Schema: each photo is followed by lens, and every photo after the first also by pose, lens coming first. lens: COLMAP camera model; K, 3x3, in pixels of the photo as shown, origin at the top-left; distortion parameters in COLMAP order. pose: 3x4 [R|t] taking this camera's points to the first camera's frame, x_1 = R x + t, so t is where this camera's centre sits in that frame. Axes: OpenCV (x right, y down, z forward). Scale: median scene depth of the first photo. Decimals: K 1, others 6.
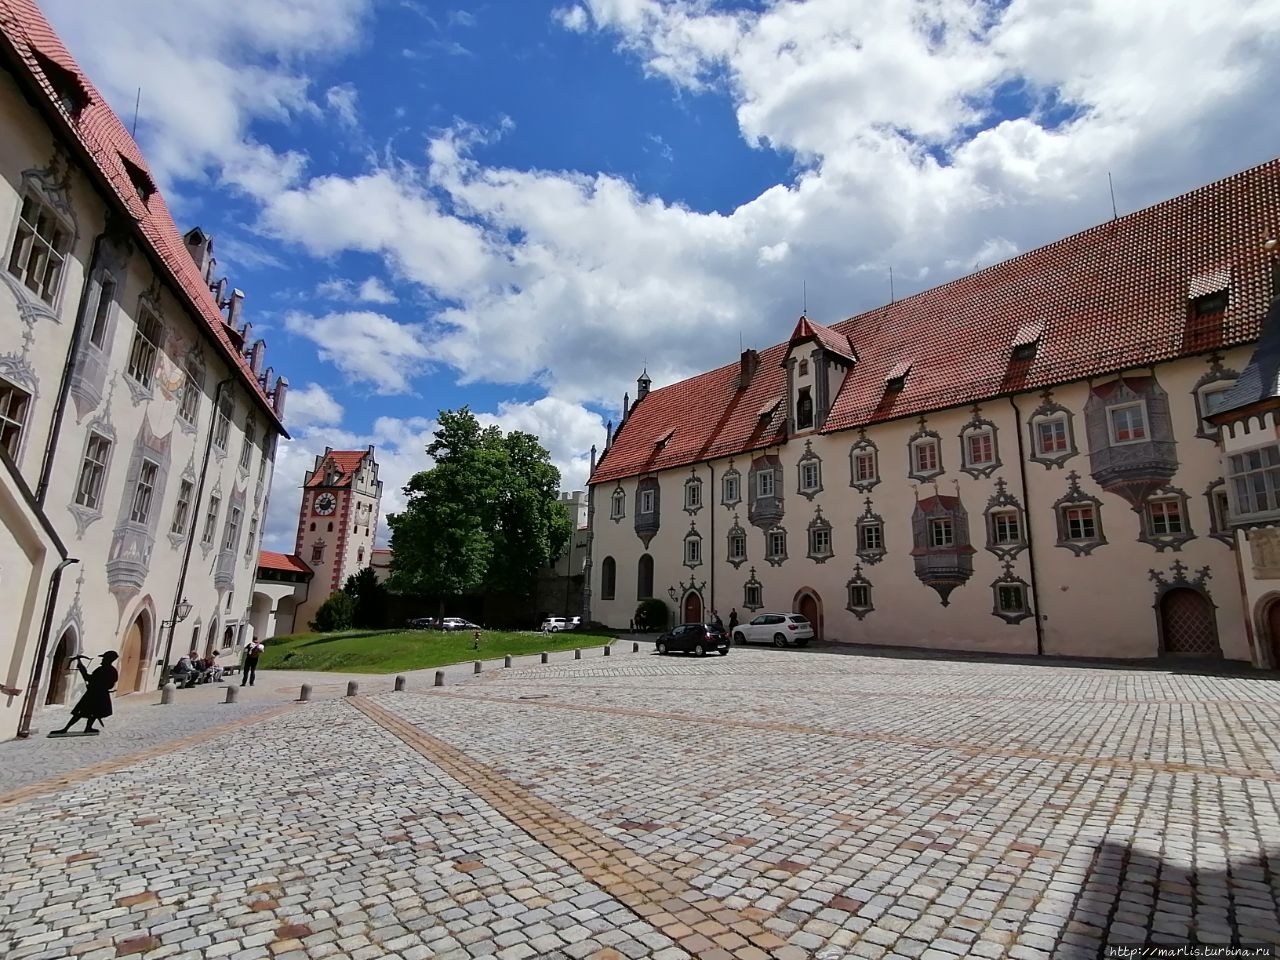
lens RADIAL K [[626.0, 0, 632.6], [0, 626.0, 491.6], [0, 0, 1]] dist [0.011056, -0.002117]
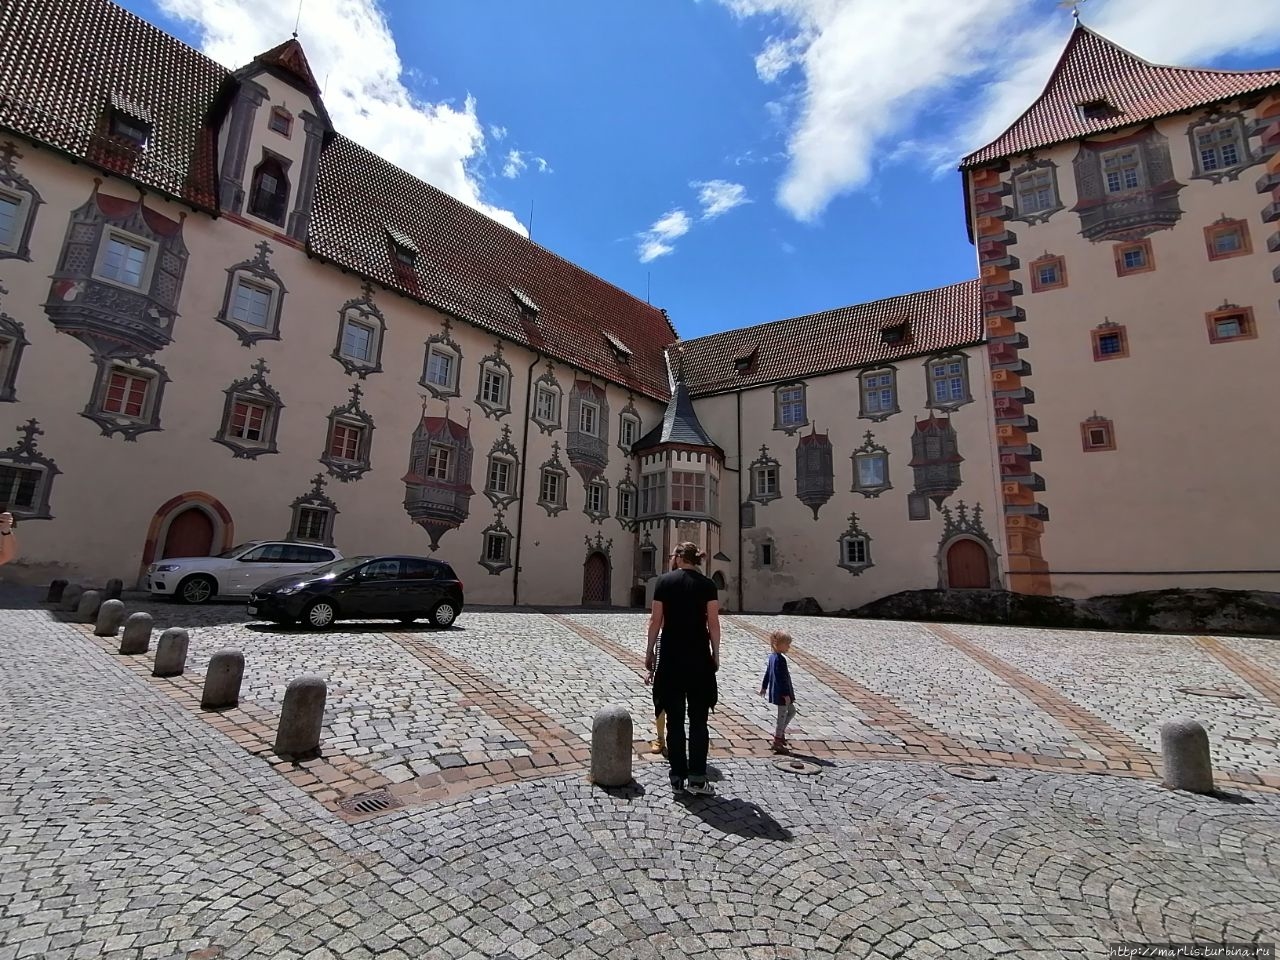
lens RADIAL K [[626.0, 0, 639.6], [0, 626.0, 475.3], [0, 0, 1]] dist [0.011056, -0.002117]
pose [[-0.131350, 0.166032, 0.977333, -0.343177], [-0.239511, 0.951353, -0.193808, 0.176295], [-0.961967, -0.259539, -0.085194, 0.803016]]
